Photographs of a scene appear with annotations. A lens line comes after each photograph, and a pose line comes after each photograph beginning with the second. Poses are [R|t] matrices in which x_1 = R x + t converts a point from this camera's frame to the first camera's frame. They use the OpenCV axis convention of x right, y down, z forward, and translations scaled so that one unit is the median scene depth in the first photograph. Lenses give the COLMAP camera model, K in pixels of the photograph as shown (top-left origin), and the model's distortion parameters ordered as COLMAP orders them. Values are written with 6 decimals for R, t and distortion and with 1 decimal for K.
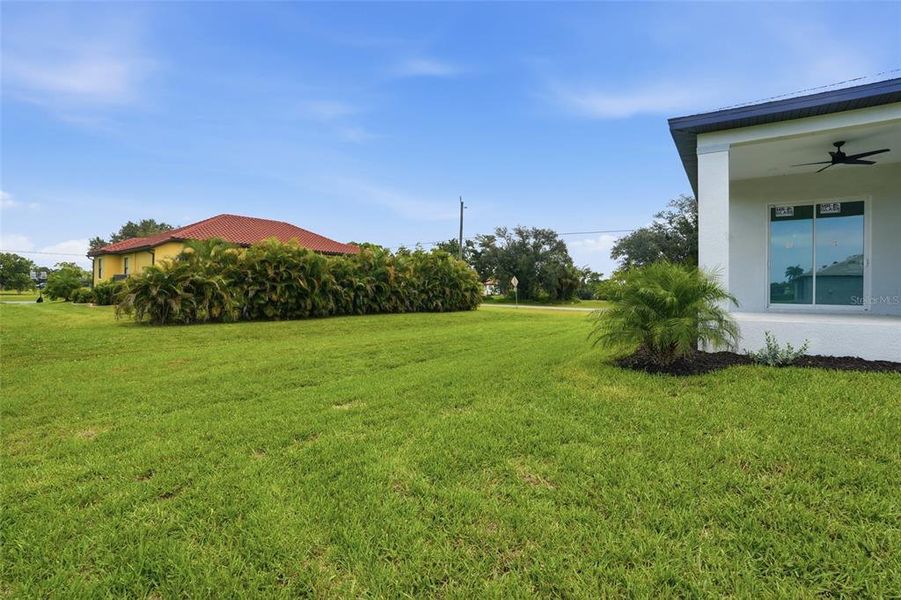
lens RADIAL K [[440.8, 0, 450.5], [0, 440.8, 300.0], [0, 0, 1]] dist [-0.001044, 0.000263]
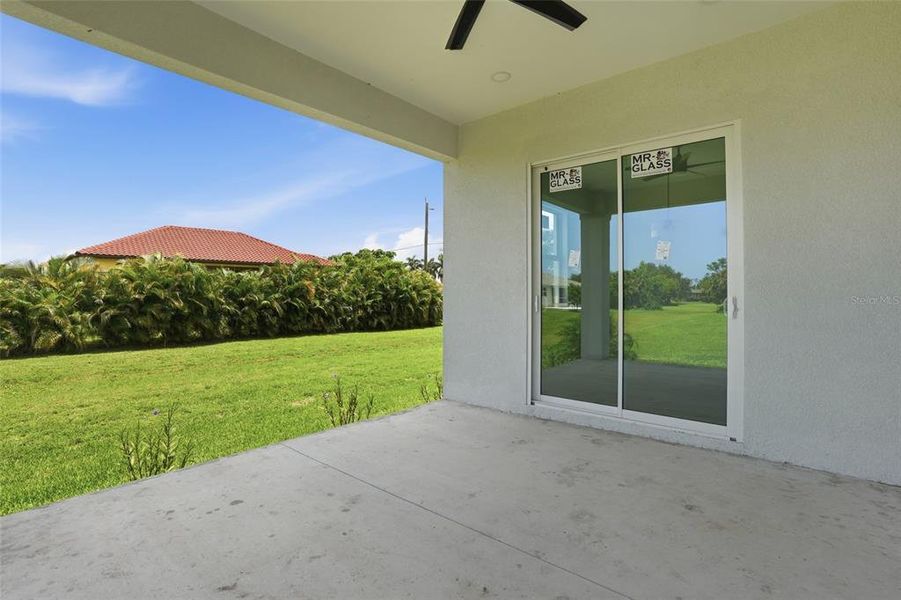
lens RADIAL K [[419.4, 0, 468.0], [0, 419.4, 301.3], [0, 0, 1]] dist [-0.038108, -0.000054]
pose [[0.990385, -0.009629, -0.138005, 0.293737], [0.010000, 0.999948, 0.001993, -0.034973], [0.137979, -0.003354, 0.990429, 0.241189]]
